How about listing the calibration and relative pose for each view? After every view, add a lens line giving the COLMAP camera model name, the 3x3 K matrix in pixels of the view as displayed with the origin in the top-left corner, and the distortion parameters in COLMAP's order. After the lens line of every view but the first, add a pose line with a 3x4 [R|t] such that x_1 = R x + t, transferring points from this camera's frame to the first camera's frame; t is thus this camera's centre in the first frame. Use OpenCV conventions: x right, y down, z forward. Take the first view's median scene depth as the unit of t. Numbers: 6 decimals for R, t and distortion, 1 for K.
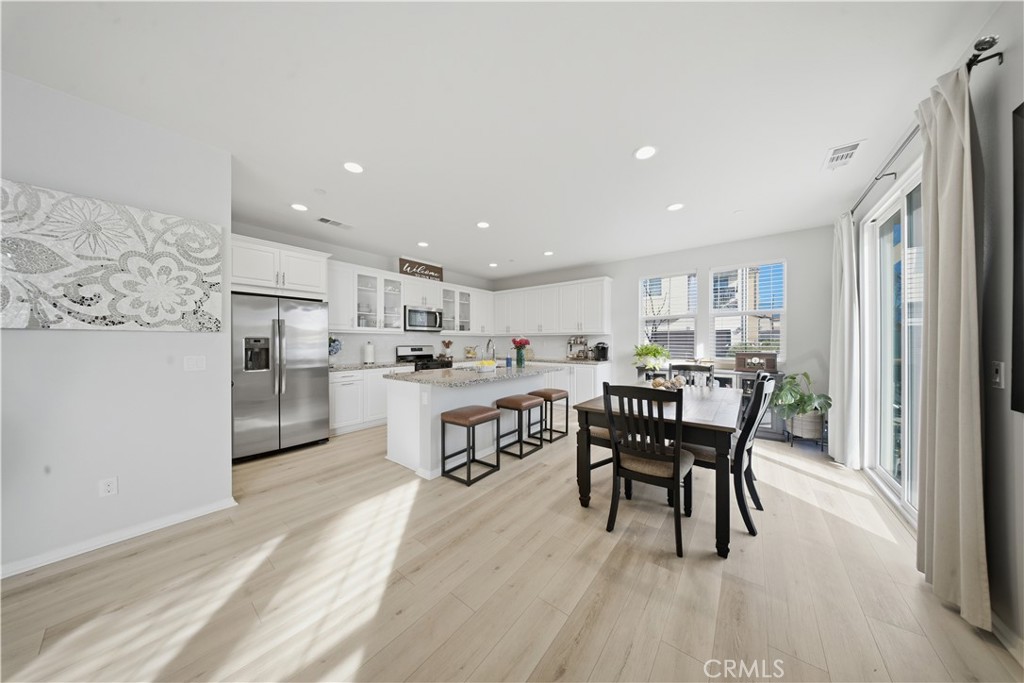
lens RADIAL K [[302.3, 0, 512.0], [0, 302.3, 341.5], [0, 0, 1]] dist [0.011945, -0.000046]
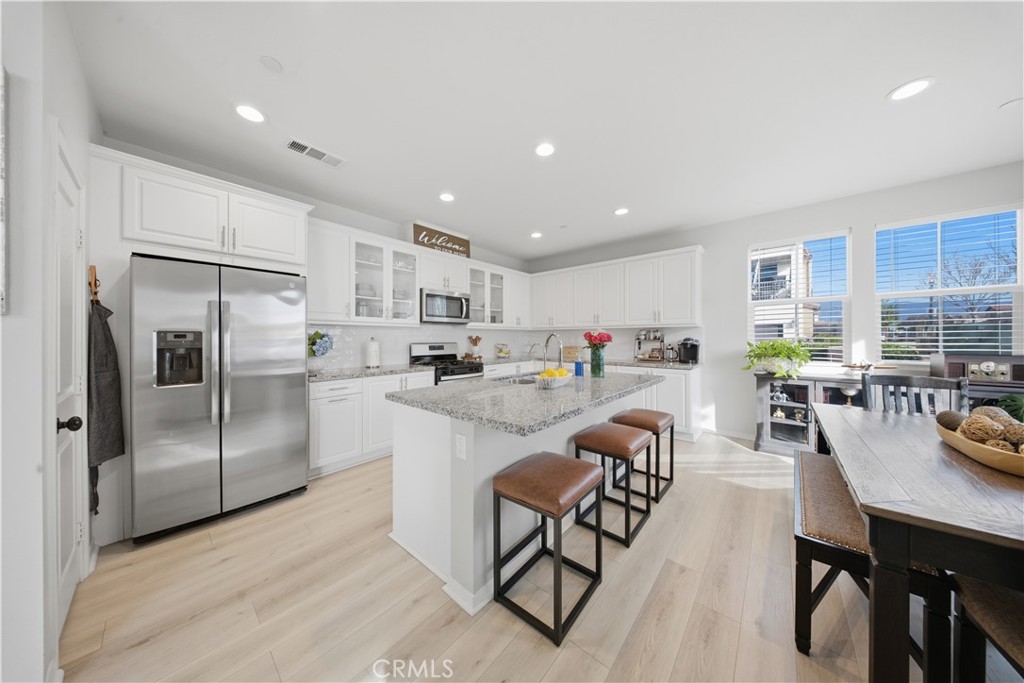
lens RADIAL K [[305.9, 0, 511.9], [0, 305.9, 337.0], [0, 0, 1]] dist [-0.000378, -0.000071]
pose [[0.998845, -0.001972, -0.048008, -0.101096], [0.001919, 0.999998, -0.001142, 0.001178], [0.048010, 0.001048, 0.998846, 0.278475]]
